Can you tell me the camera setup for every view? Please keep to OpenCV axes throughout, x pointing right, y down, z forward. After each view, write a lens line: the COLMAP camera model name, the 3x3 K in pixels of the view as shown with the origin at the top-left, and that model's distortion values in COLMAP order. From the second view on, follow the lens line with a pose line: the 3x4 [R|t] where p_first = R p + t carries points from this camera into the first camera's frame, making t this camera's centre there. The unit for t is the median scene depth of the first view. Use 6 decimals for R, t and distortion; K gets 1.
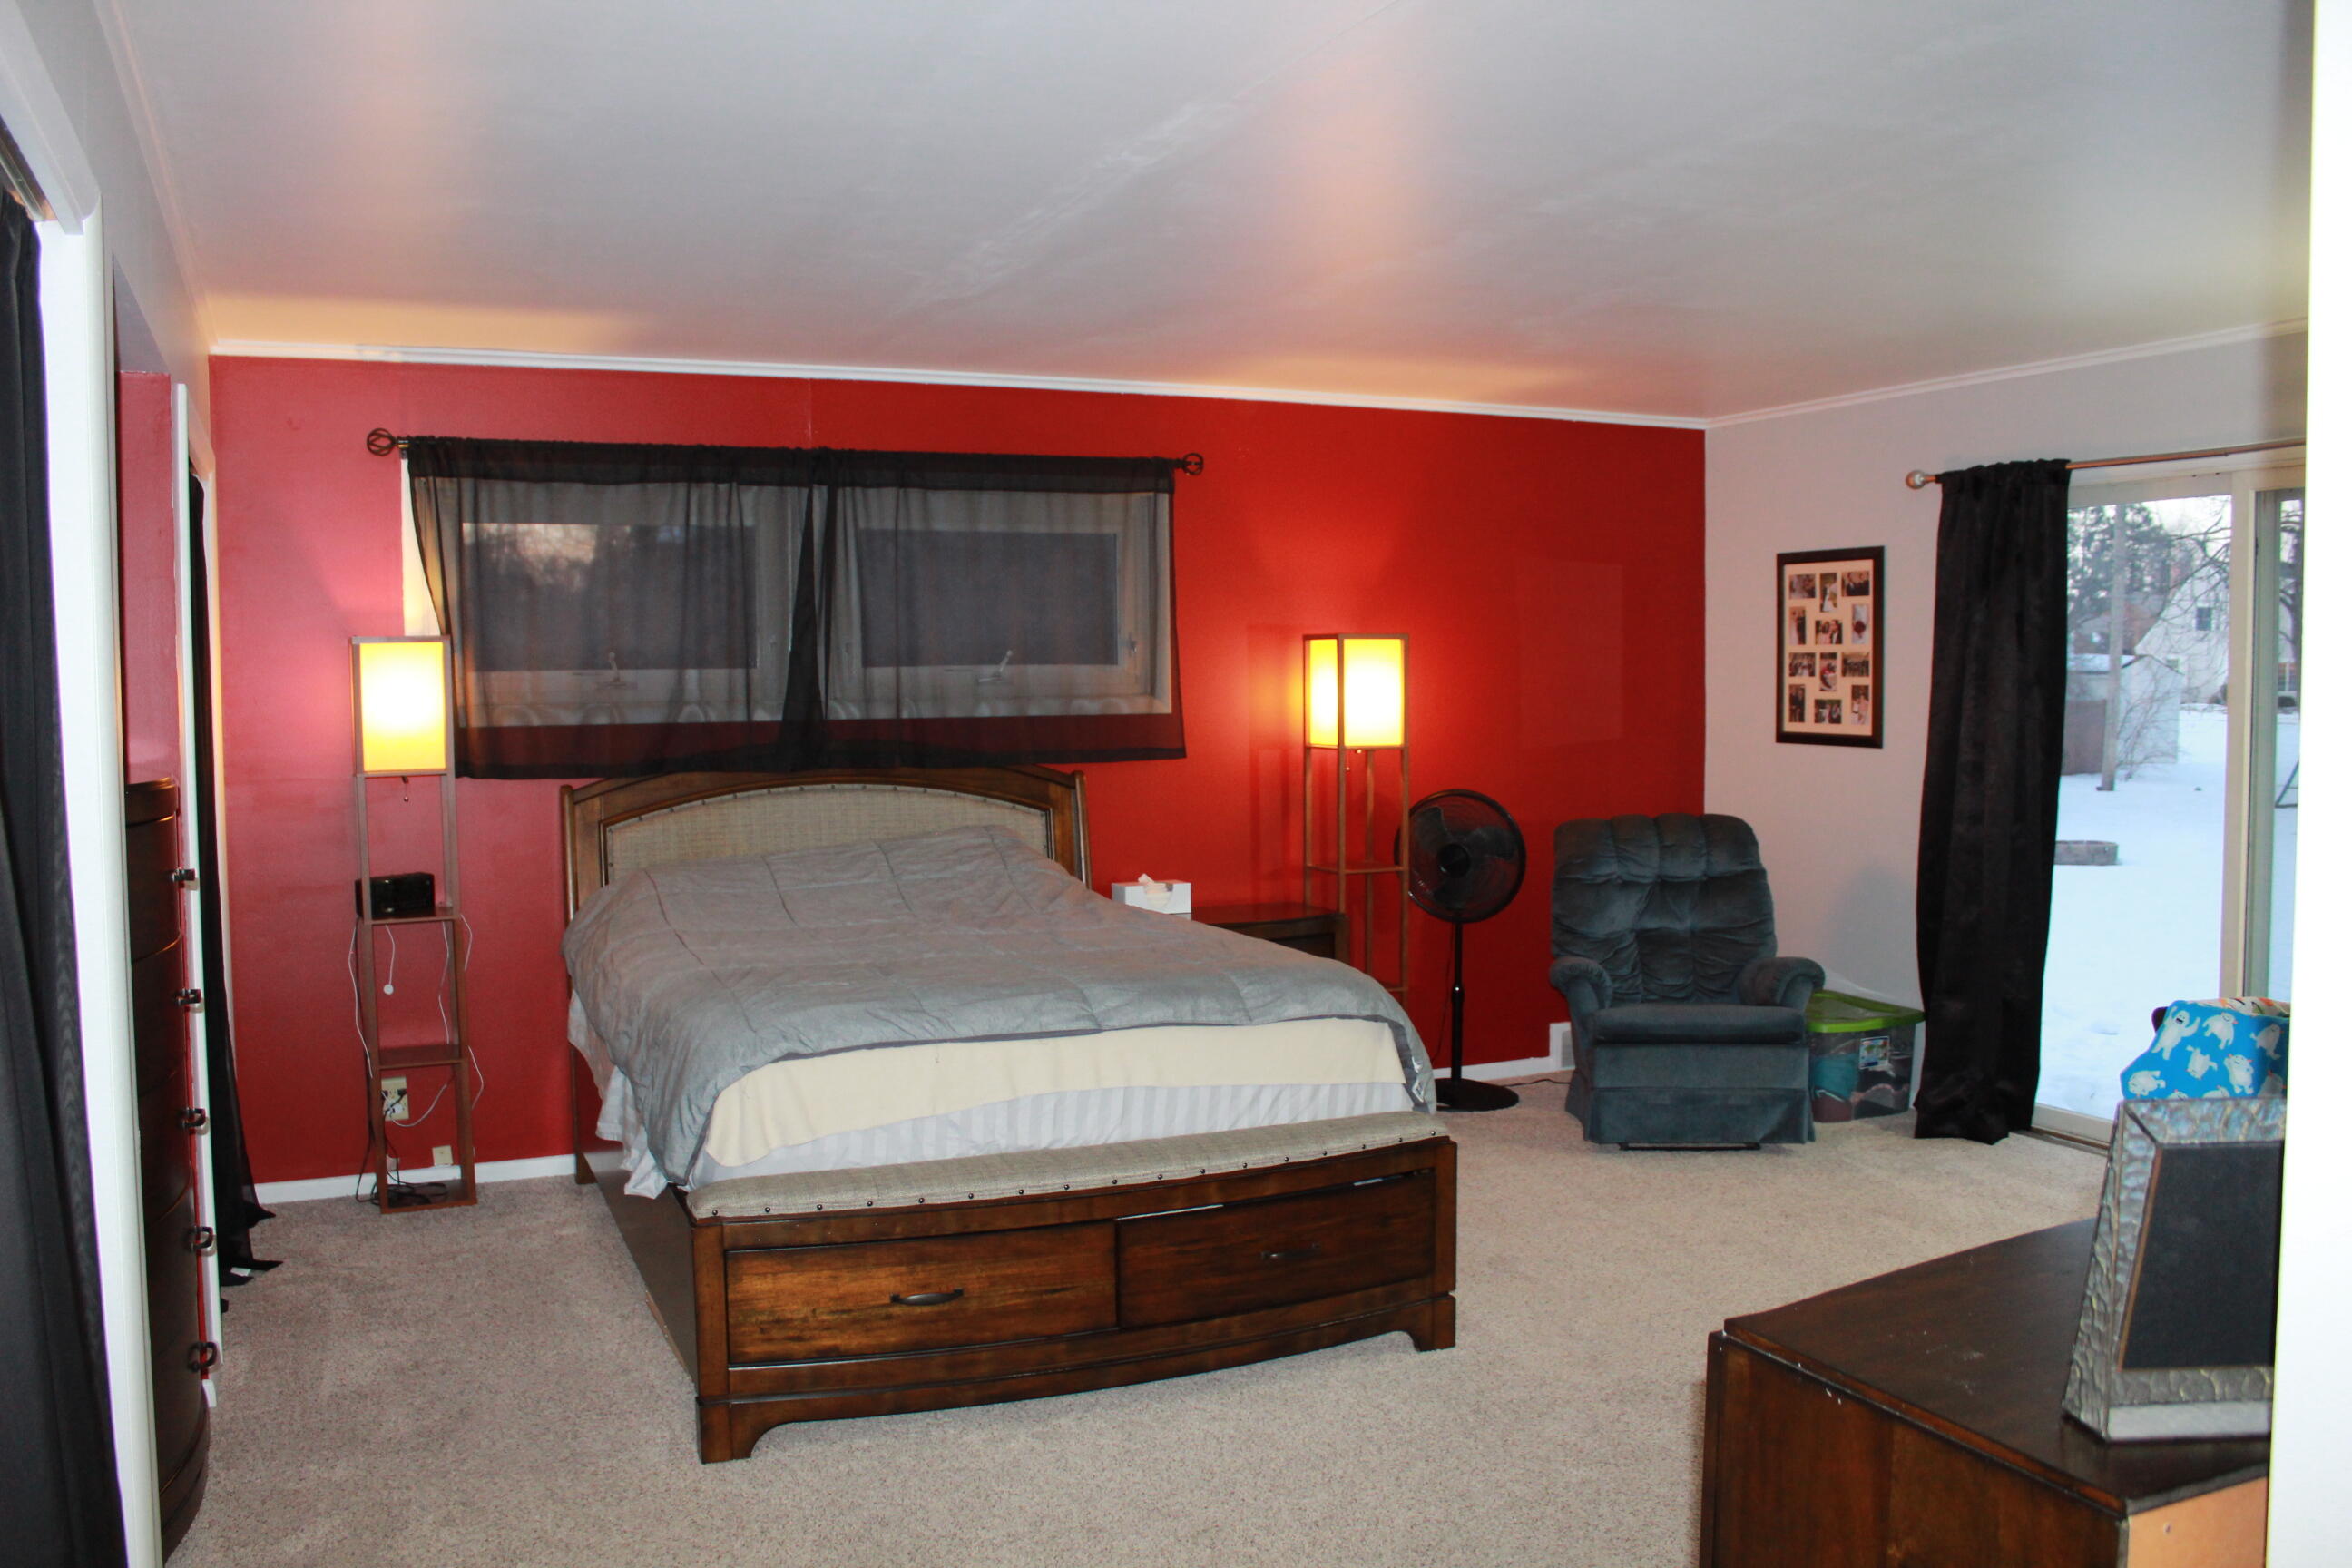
lens RADIAL K [[1960.8, 0, 1165.5], [0, 1960.8, 793.1], [0, 0, 1]] dist [-0.160710, 0.147796]
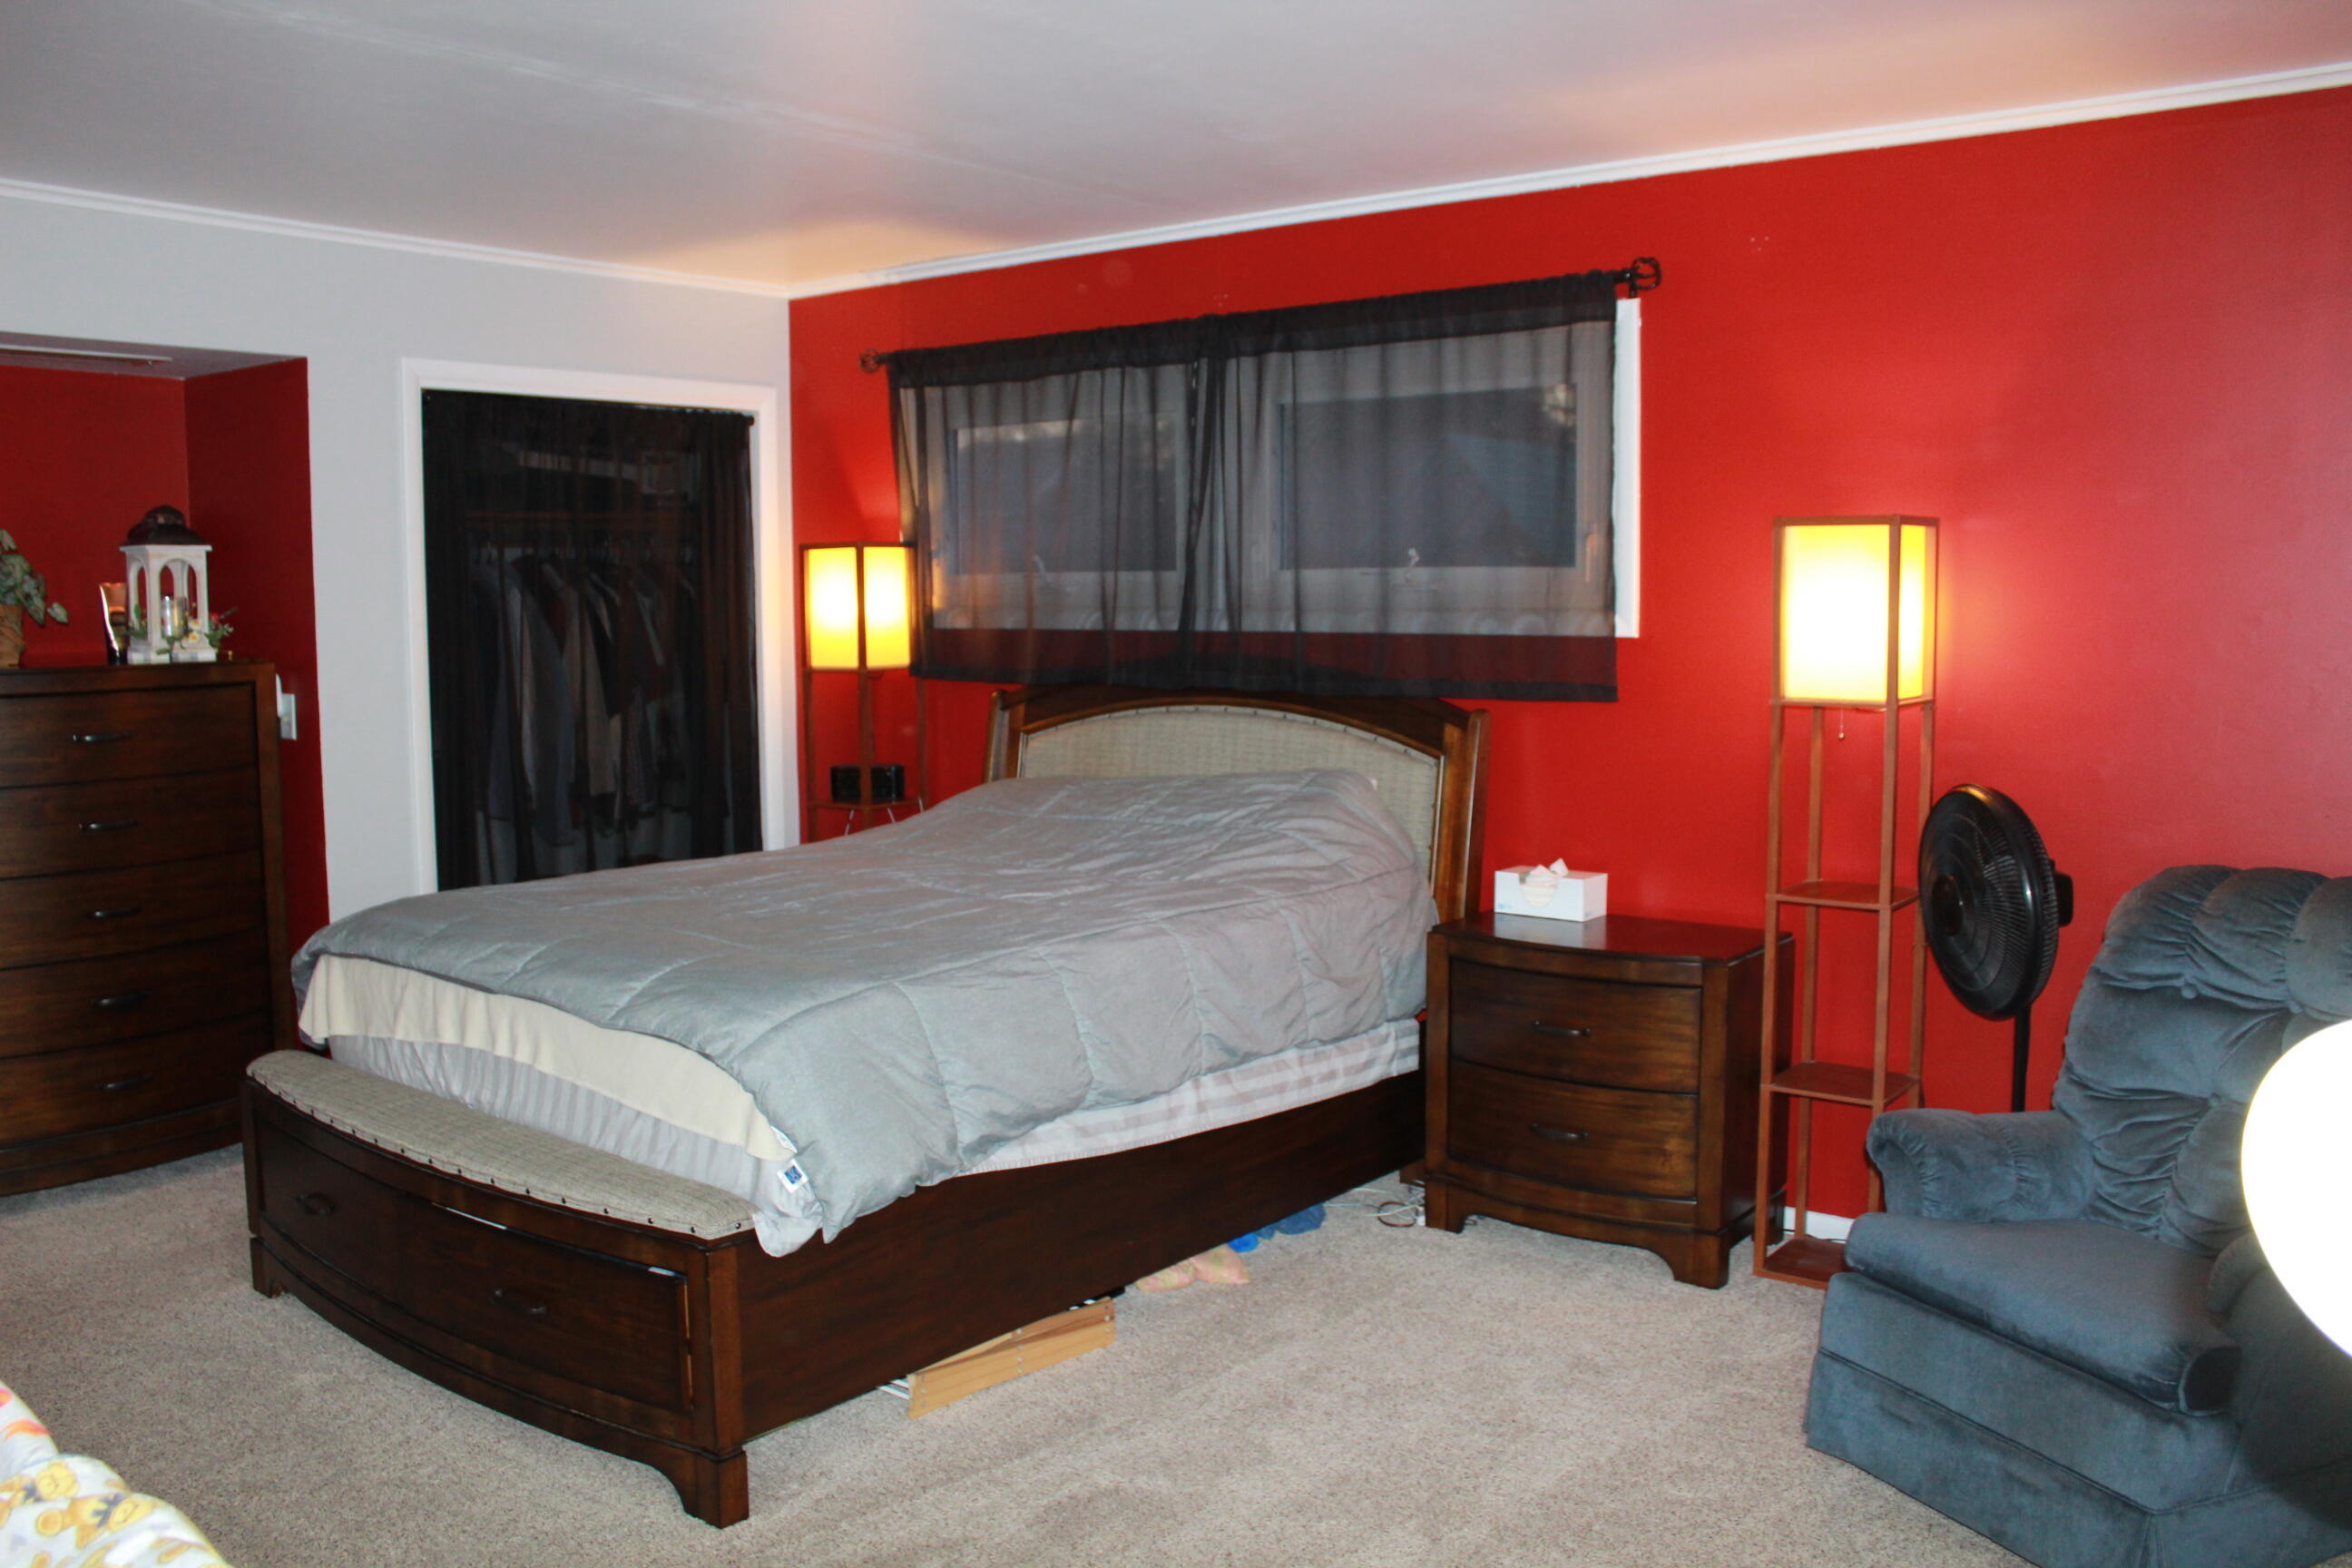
lens RADIAL K [[1960.8, 0, 1165.5], [0, 1960.8, 793.1], [0, 0, 1]] dist [-0.160710, 0.147796]
pose [[0.459211, 0.103971, -0.882222, 0.586534], [-0.047016, 0.994580, 0.092740, -0.045282], [0.887082, -0.001109, 0.461610, 0.574679]]
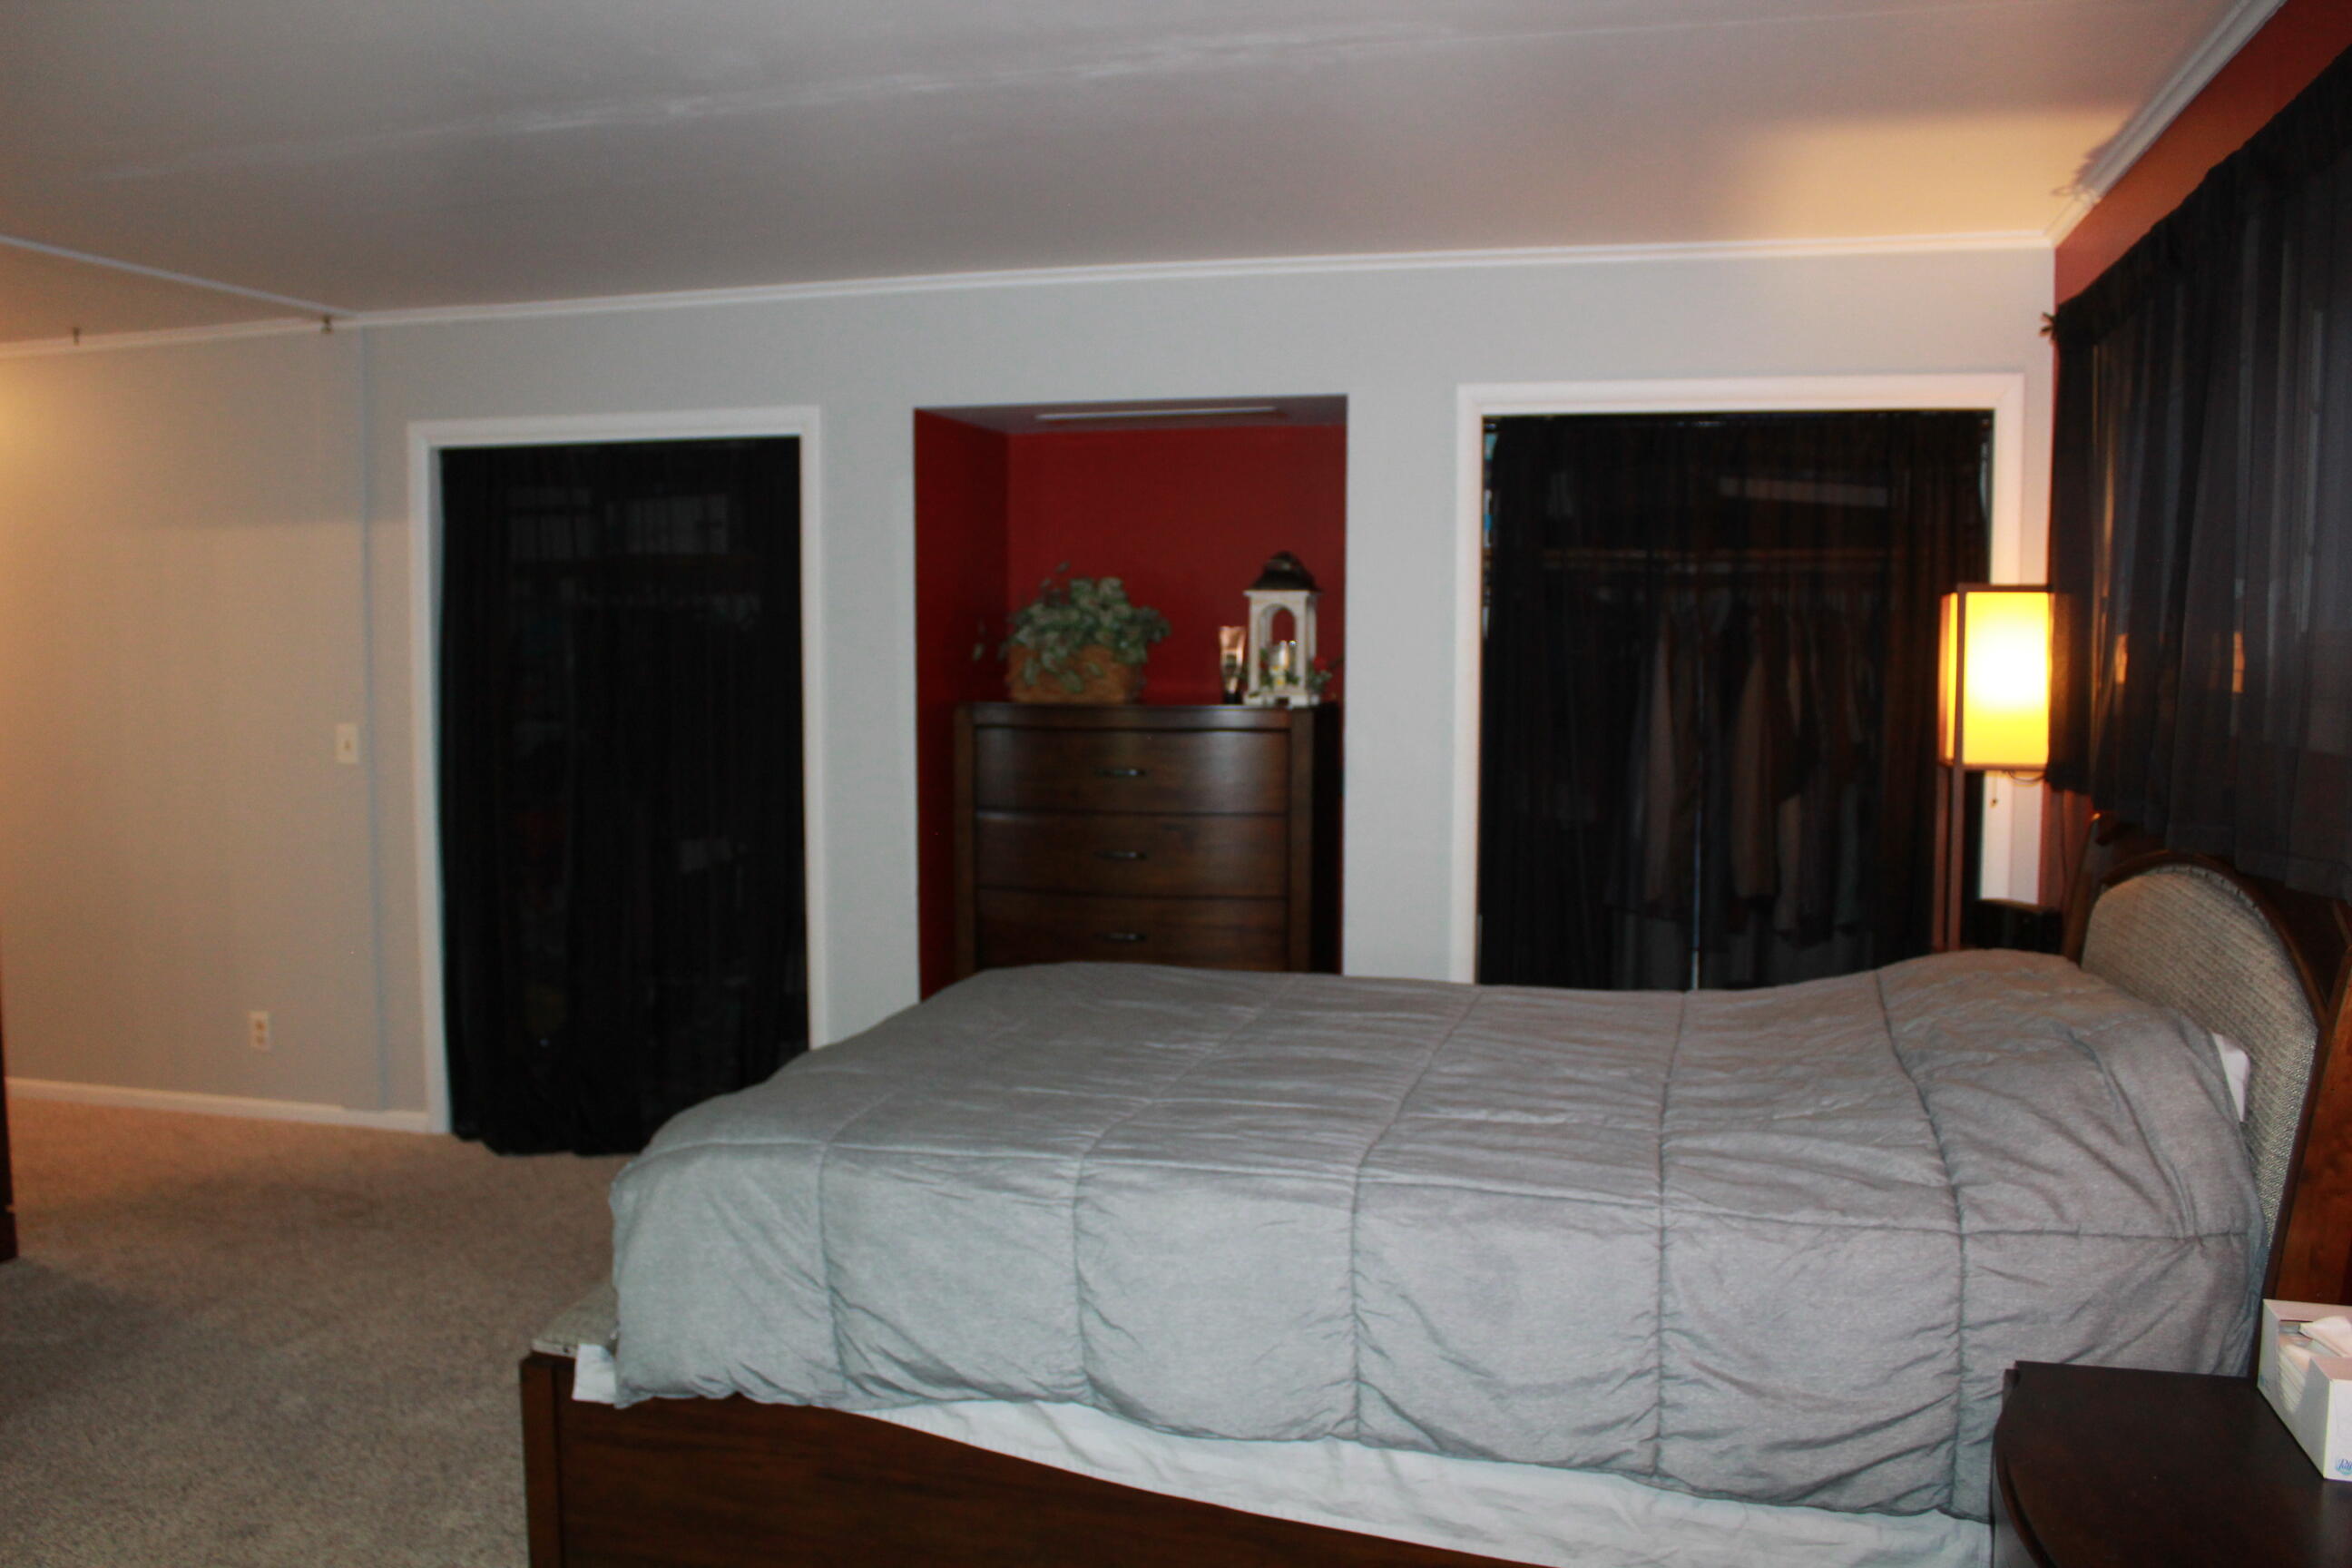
lens RADIAL K [[1960.8, 0, 1165.5], [0, 1960.8, 793.1], [0, 0, 1]] dist [-0.160710, 0.147796]
pose [[-0.646939, 0.064805, -0.759783, 0.333452], [-0.037331, 0.992496, 0.116440, -0.067489], [0.761628, 0.103693, -0.639665, 1.108160]]
